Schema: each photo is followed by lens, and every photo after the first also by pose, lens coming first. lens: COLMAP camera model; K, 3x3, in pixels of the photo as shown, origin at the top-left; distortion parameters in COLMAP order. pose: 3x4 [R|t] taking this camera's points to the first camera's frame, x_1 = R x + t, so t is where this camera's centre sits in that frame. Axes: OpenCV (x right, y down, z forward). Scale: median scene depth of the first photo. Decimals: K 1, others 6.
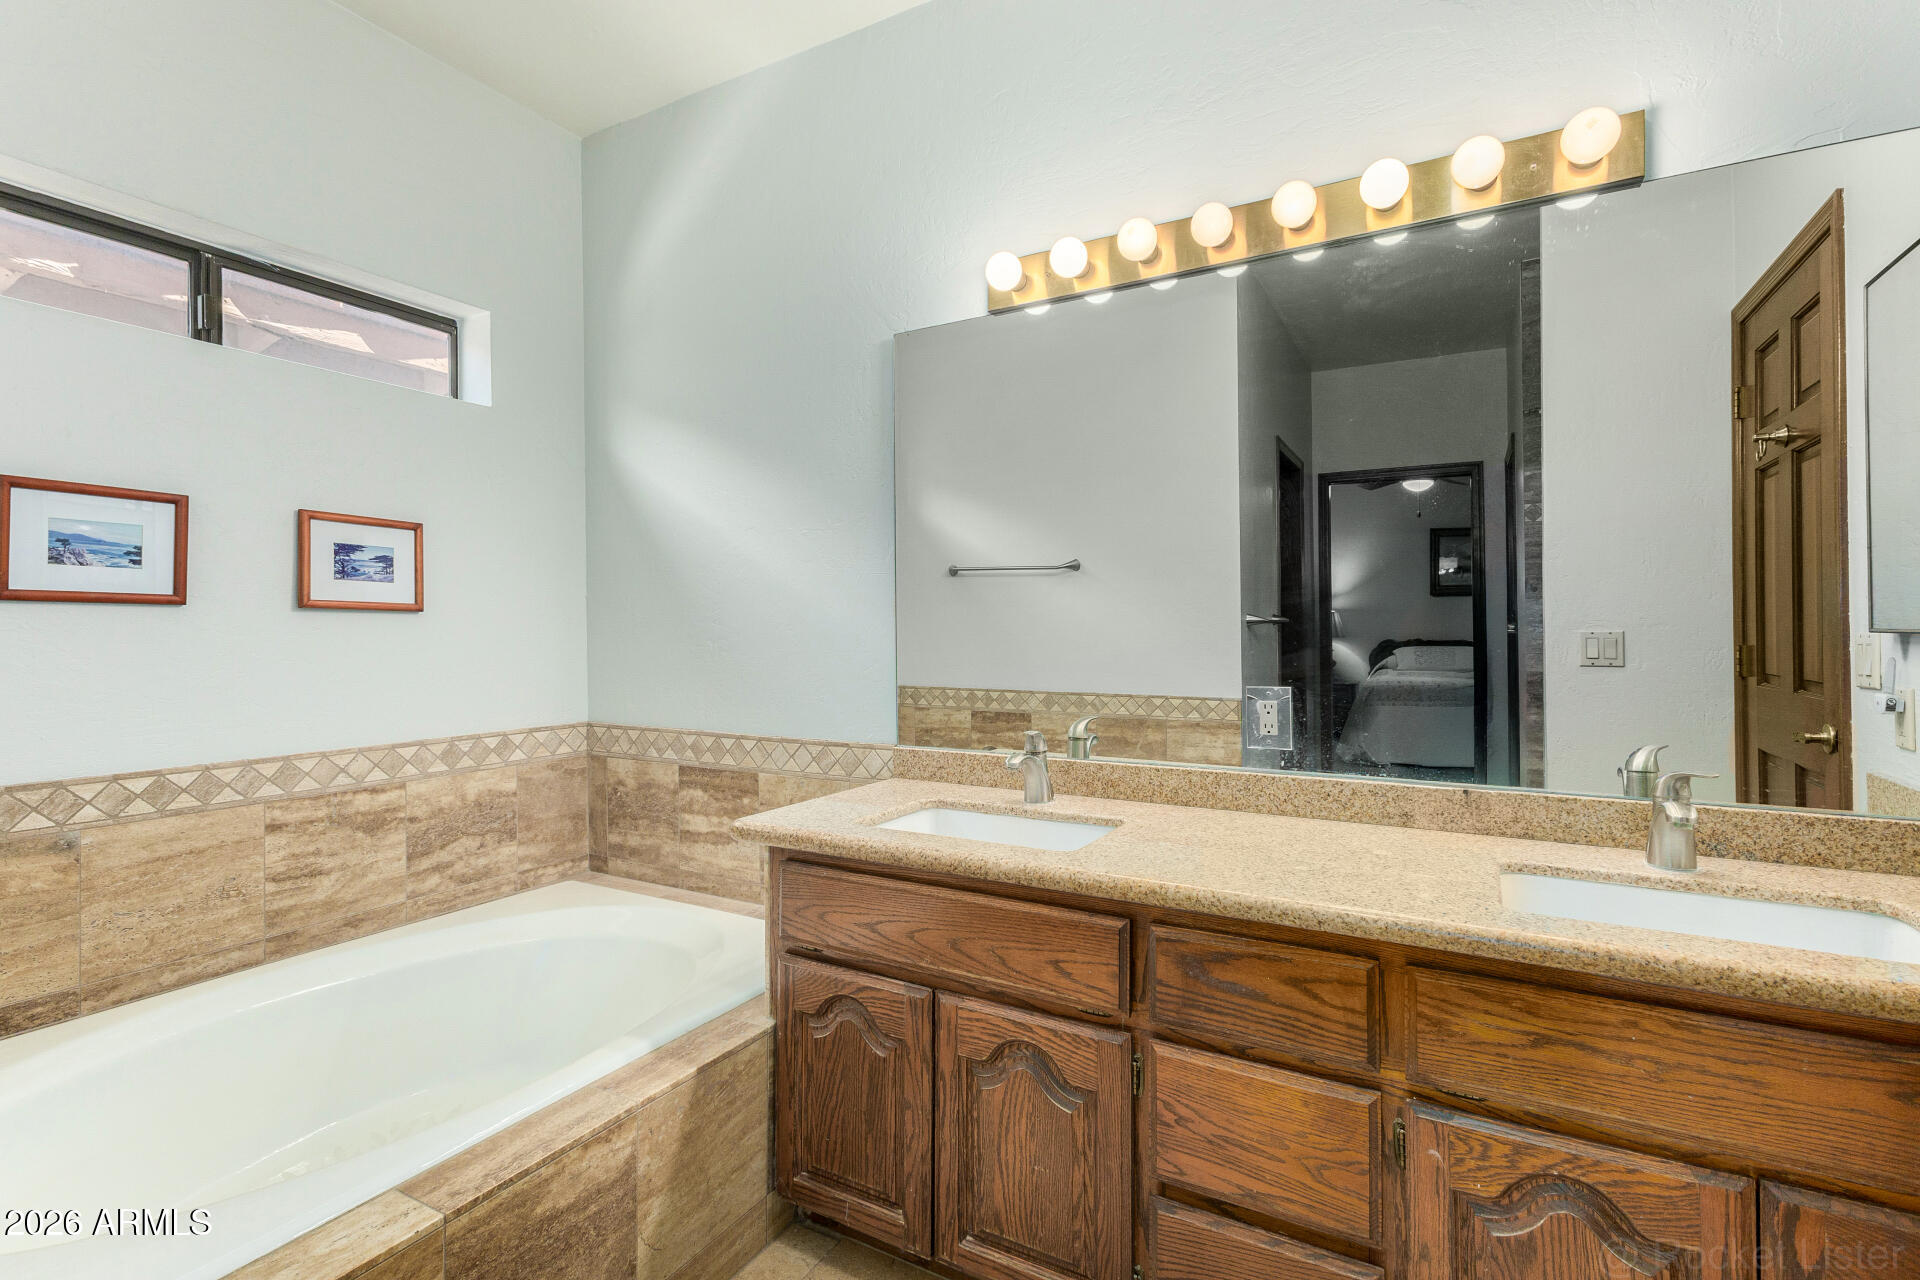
lens RADIAL K [[882.7, 0, 960.1], [0, 882.7, 626.7], [0, 0, 1]] dist [0.004108, 0.000203]
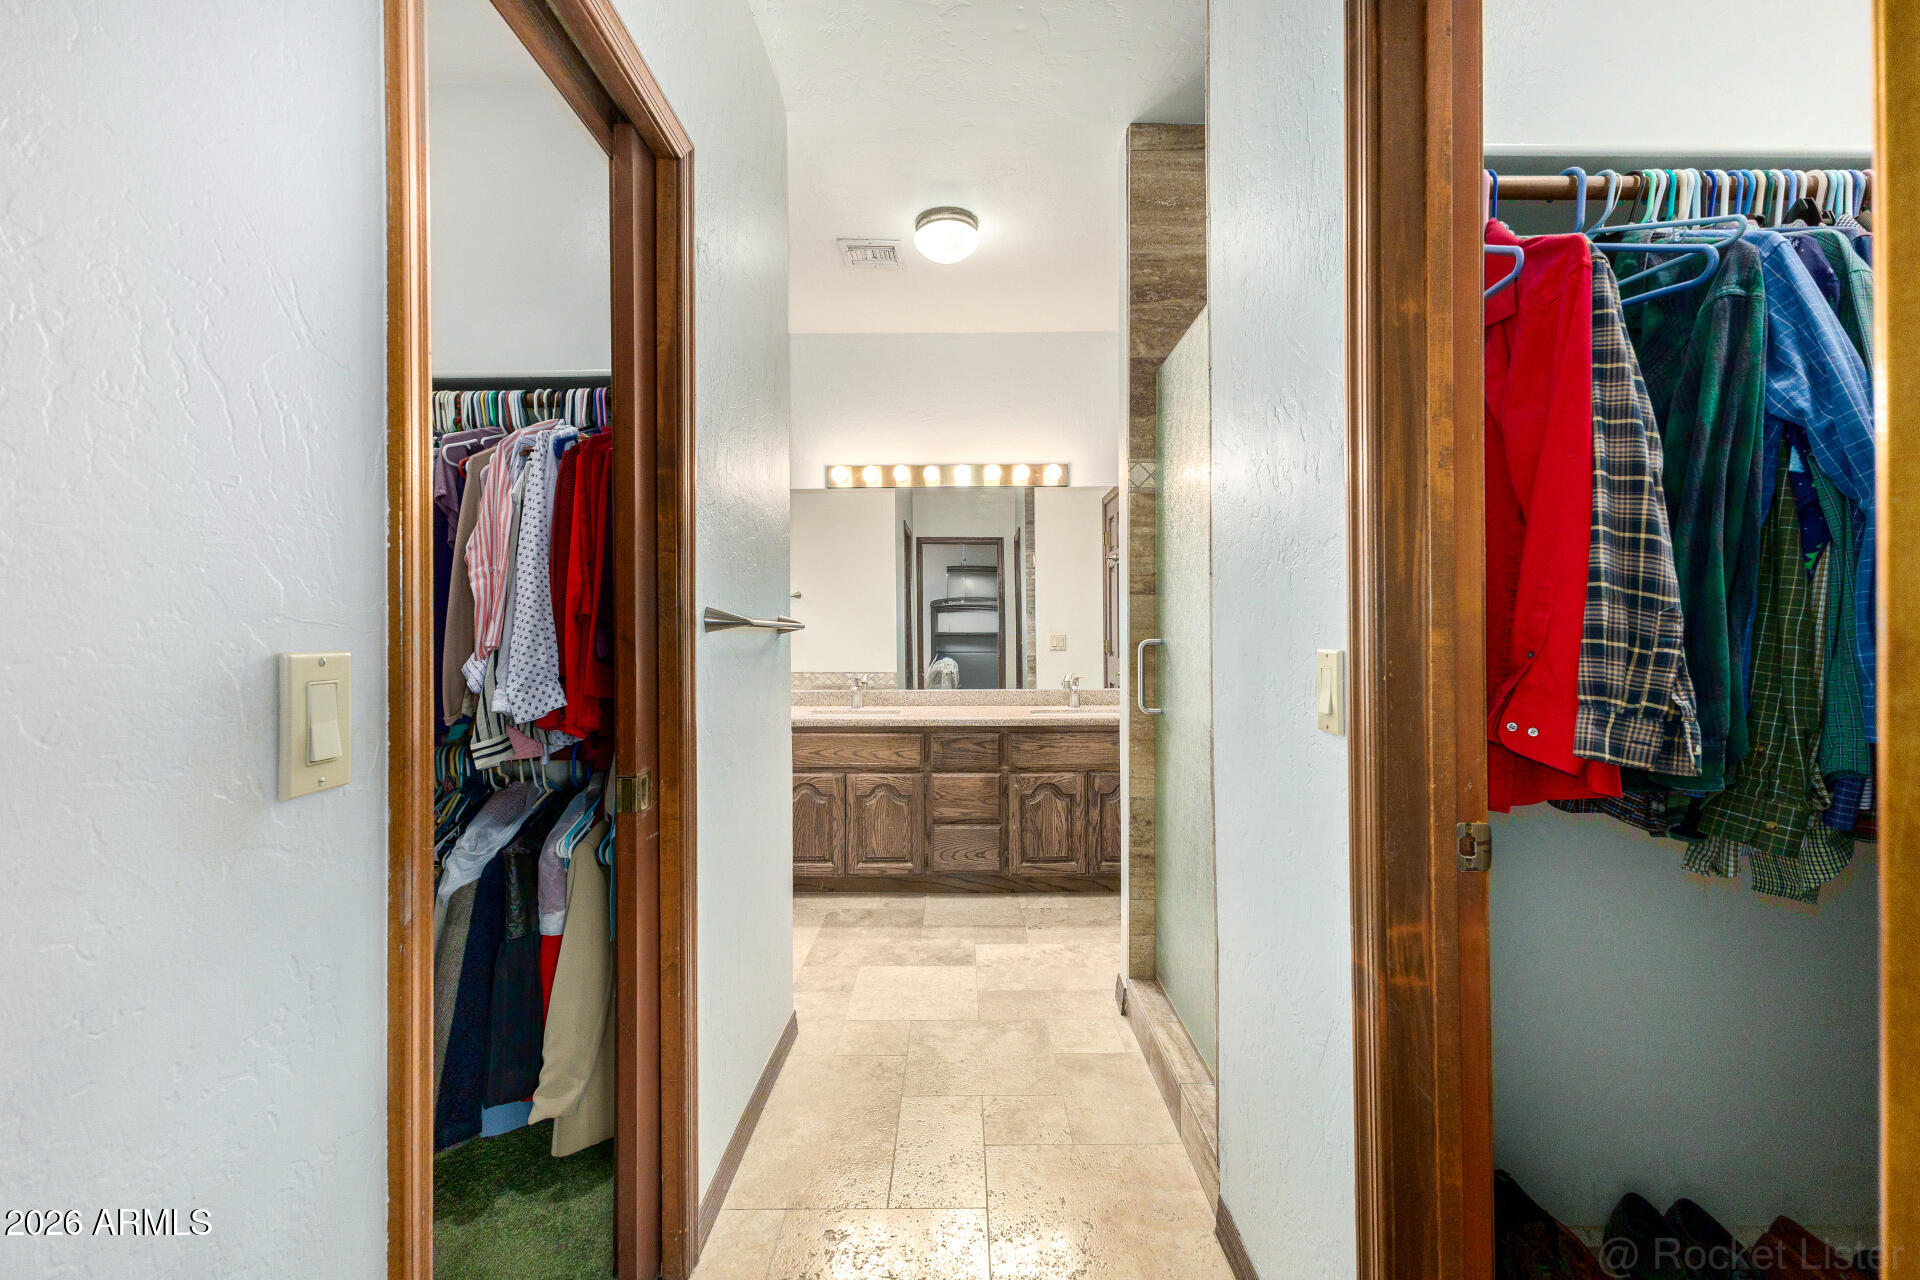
lens RADIAL K [[829.9, 0, 948.5], [0, 829.9, 629.6], [0, 0, 1]] dist [0.011570, 0.000027]
pose [[0.881056, 0.002221, 0.473007, -1.003256], [-0.001144, 0.999996, -0.002565, -0.002624], [-0.473011, 0.001718, 0.881055, -1.412003]]
